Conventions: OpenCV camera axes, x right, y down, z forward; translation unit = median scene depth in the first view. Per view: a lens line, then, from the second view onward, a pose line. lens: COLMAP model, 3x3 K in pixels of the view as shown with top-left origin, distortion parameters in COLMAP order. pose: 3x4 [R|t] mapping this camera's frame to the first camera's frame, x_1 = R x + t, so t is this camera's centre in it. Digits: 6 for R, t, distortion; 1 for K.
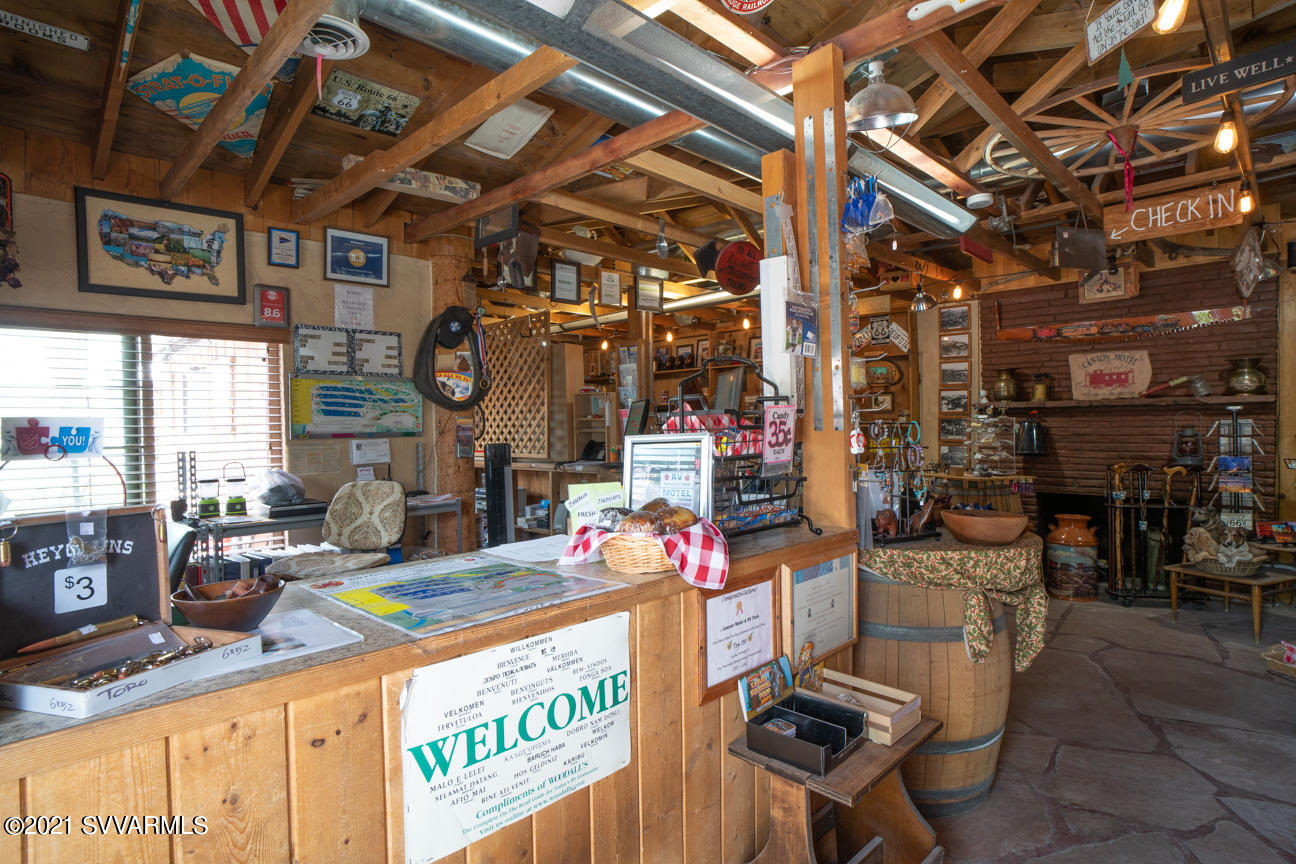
lens RADIAL K [[676.9, 0, 647.3], [0, 676.9, 434.1], [0, 0, 1]] dist [-0.003908, -0.000458]
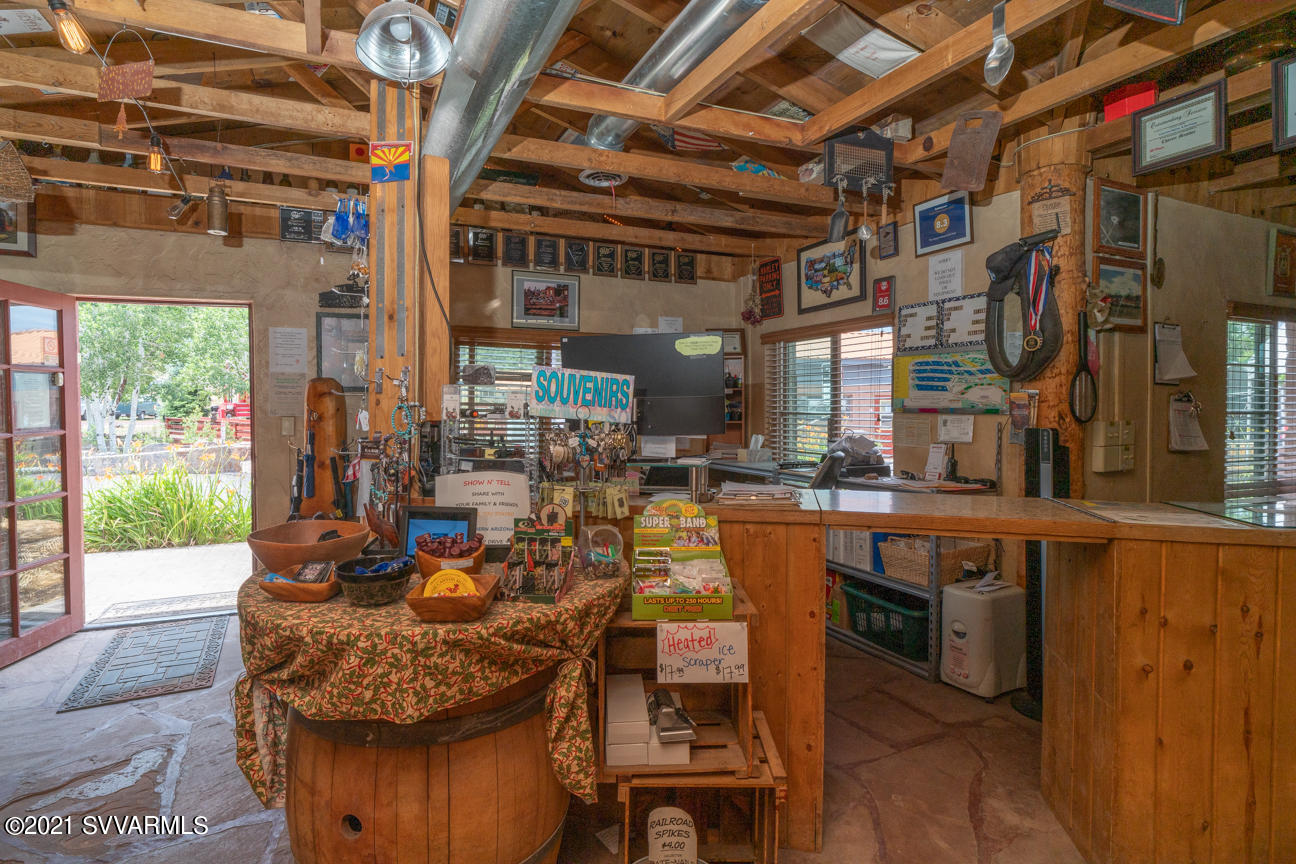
lens RADIAL K [[676.9, 0, 645.5], [0, 676.9, 420.5], [0, 0, 1]] dist [-0.003908, -0.000458]
pose [[-0.338145, 0.046181, -0.939960, 0.620347], [0.002607, 0.998837, 0.048135, -0.031863], [0.941091, 0.013826, -0.337872, 0.942439]]
